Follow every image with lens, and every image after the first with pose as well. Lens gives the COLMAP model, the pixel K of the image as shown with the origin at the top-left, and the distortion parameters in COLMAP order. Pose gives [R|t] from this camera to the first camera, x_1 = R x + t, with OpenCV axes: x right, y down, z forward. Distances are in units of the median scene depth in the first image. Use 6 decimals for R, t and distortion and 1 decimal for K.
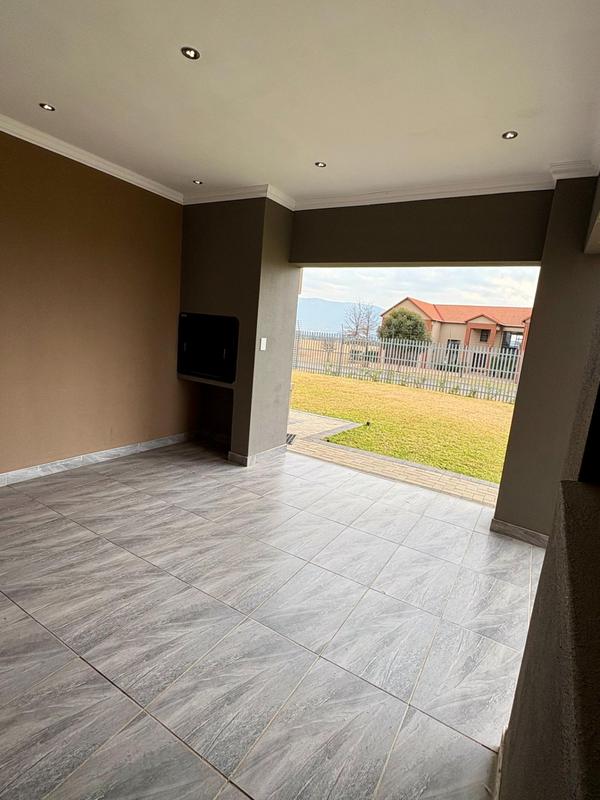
lens RADIAL K [[396.4, 0, 303.4], [0, 396.4, 398.7], [0, 0, 1]] dist [0.001018, 0.000107]
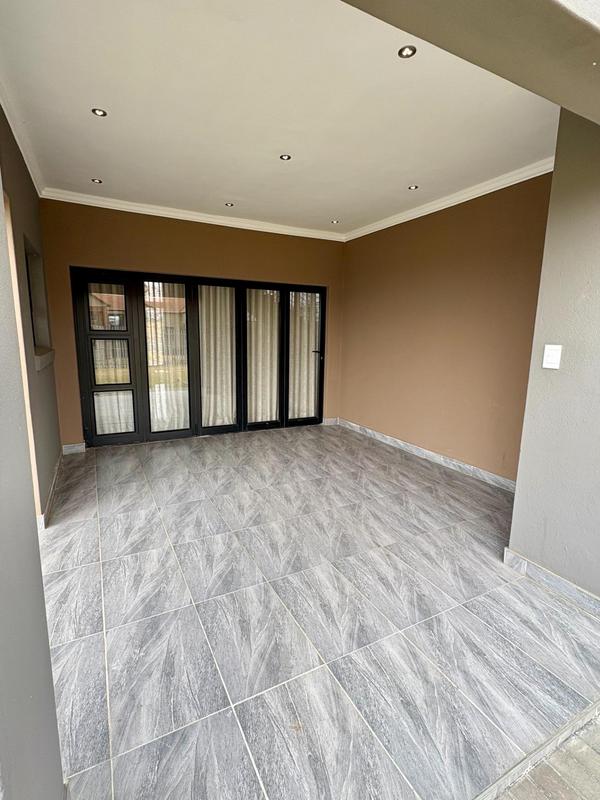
lens RADIAL K [[396.4, 0, 302.9], [0, 396.4, 402.2], [0, 0, 1]] dist [0.001018, 0.000107]
pose [[-0.513173, 0.048272, -0.856927, 0.644833], [-0.209212, 0.961266, 0.179436, -0.131039], [0.832397, 0.271361, -0.483196, 1.232652]]
